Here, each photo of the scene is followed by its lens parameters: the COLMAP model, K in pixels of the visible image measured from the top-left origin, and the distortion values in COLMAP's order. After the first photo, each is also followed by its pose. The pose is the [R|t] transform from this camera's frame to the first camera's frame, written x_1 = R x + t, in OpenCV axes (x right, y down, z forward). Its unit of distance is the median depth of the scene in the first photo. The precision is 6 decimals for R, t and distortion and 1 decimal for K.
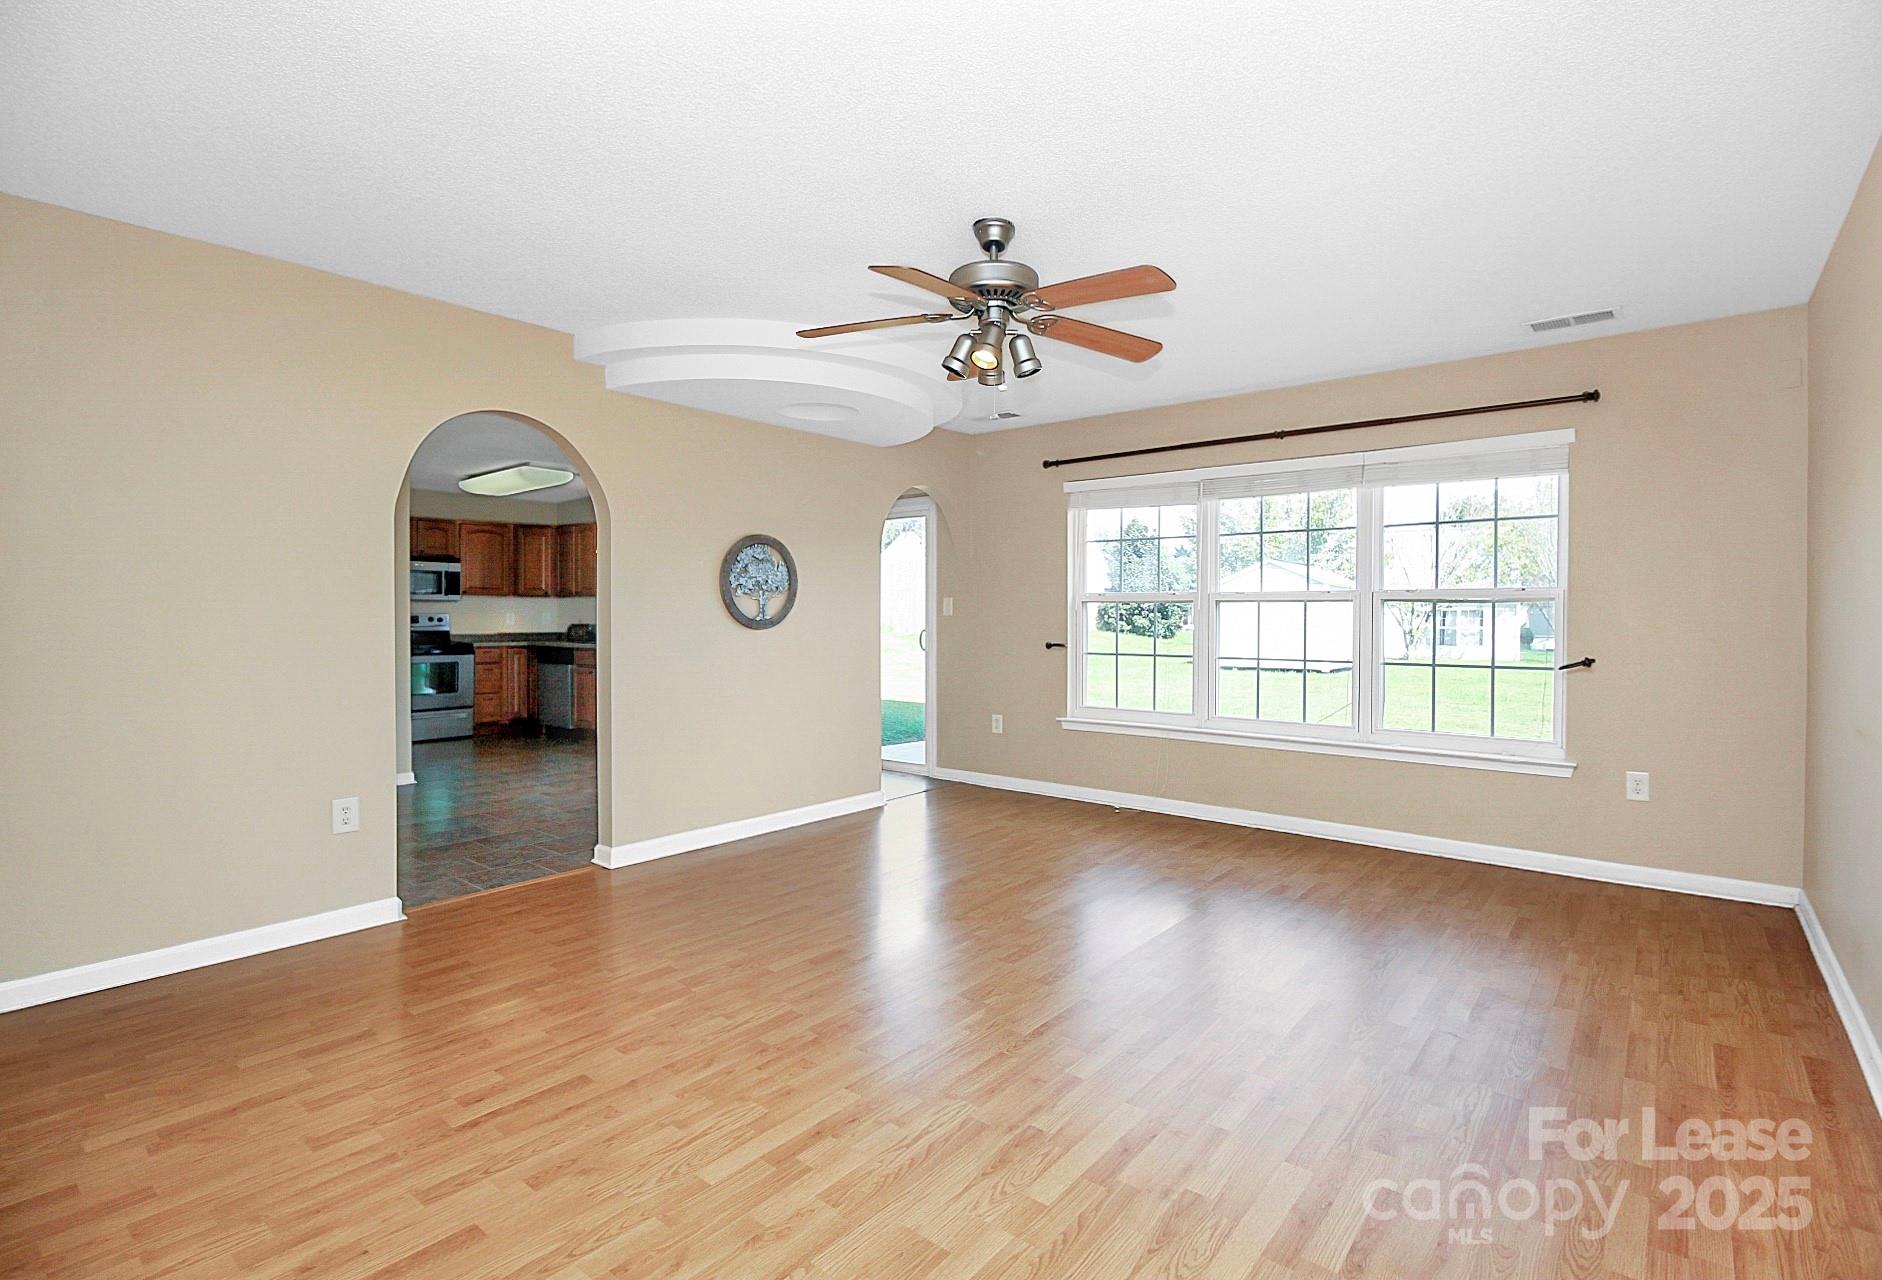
lens RADIAL K [[904.7, 0, 938.3], [0, 904.7, 631.2], [0, 0, 1]] dist [-0.004381, -0.004926]
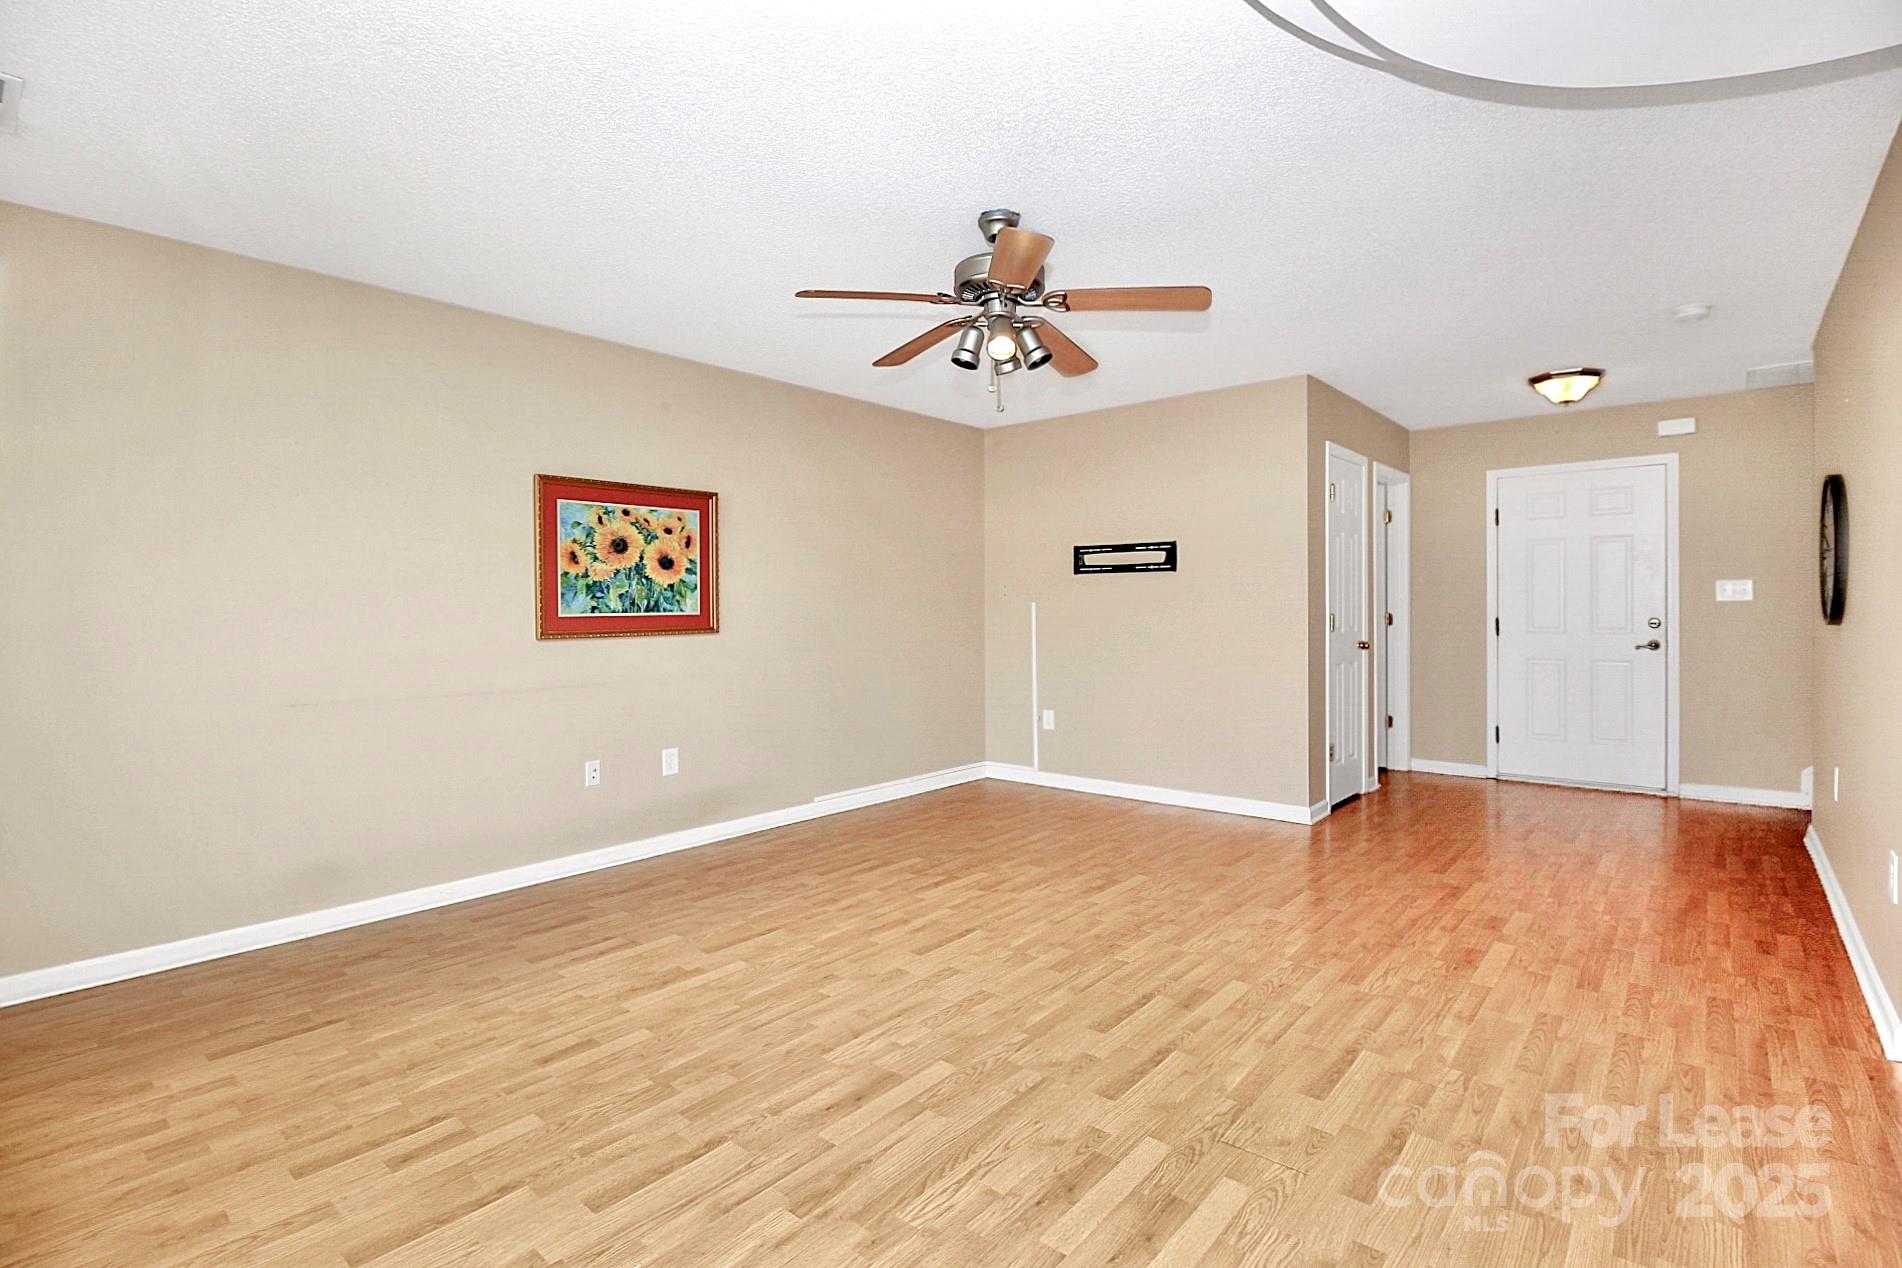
lens RADIAL K [[886.3, 0, 945.5], [0, 886.3, 609.9], [0, 0, 1]] dist [-0.001834, -0.001382]
pose [[-0.999923, 0.004183, 0.011642, 0.069065], [0.004374, 0.999856, 0.016419, -0.018115], [-0.011572, 0.016468, -0.999797, 1.206762]]
